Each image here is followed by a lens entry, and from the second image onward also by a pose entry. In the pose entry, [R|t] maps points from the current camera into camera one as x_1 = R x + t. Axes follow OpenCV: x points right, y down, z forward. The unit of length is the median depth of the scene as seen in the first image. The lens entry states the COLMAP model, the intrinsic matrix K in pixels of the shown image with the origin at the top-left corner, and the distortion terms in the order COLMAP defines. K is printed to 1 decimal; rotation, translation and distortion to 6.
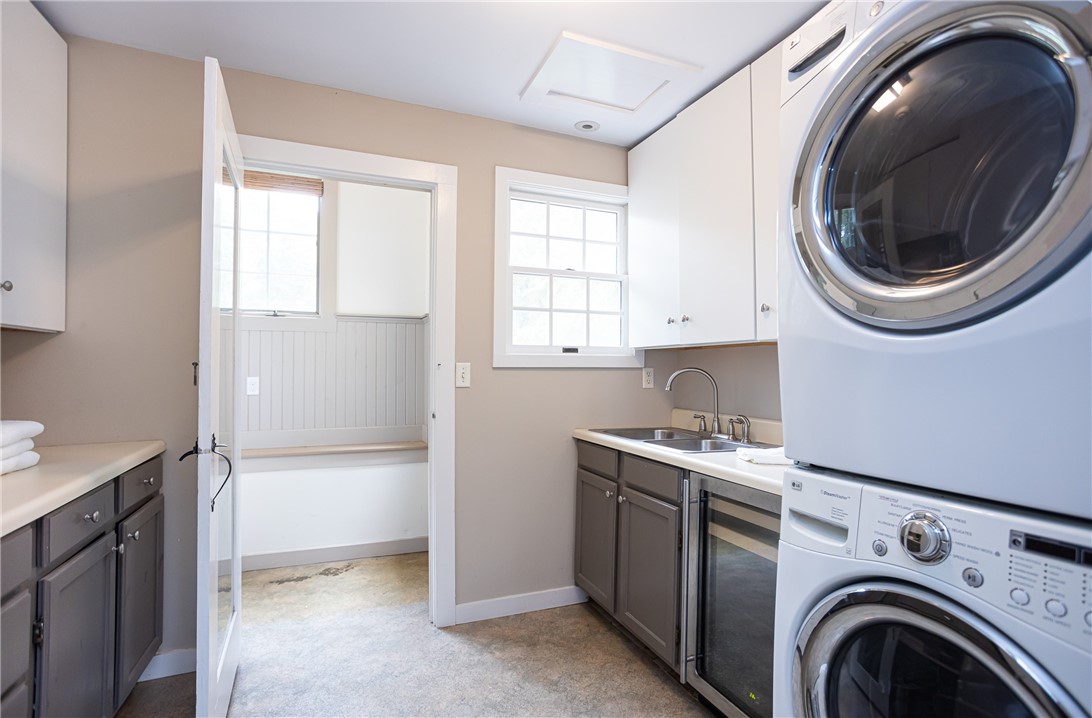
lens RADIAL K [[524.2, 0, 544.9], [0, 524.2, 359.9], [0, 0, 1]] dist [-0.004773, 0.001142]
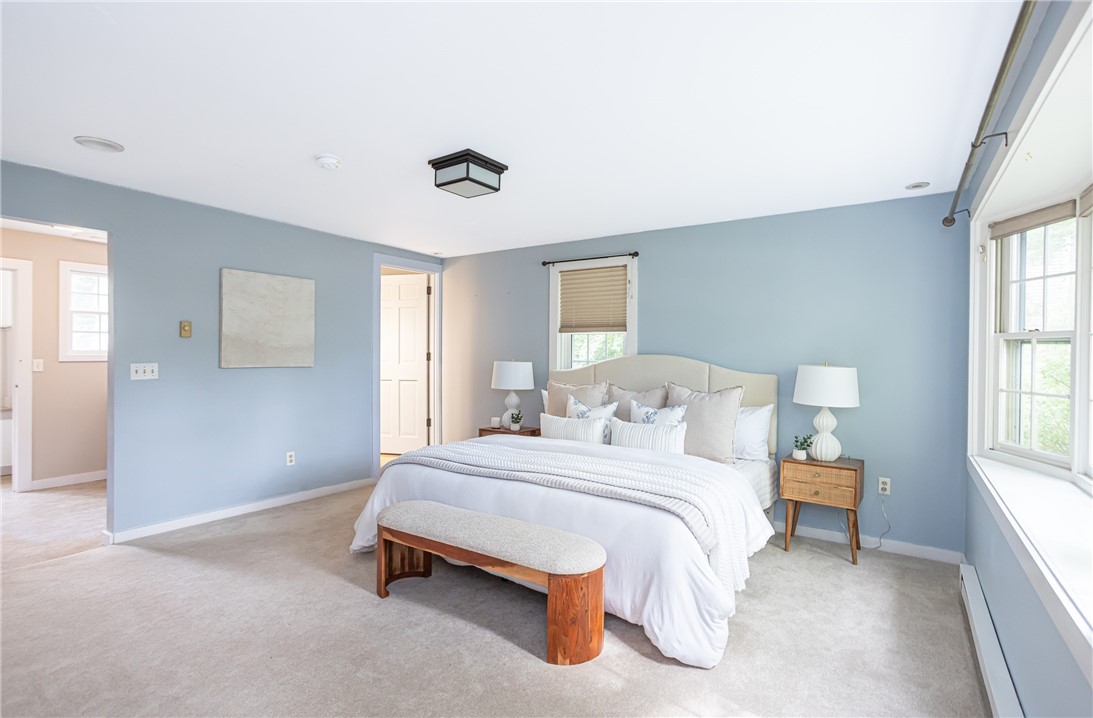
lens RADIAL K [[524.6, 0, 551.2], [0, 524.6, 355.8], [0, 0, 1]] dist [-0.004773, 0.001142]
pose [[0.829887, 0.000384, 0.557931, 0.337546], [-0.007503, 0.999917, 0.010472, -0.041370], [-0.557881, -0.012876, 0.829821, -1.647791]]
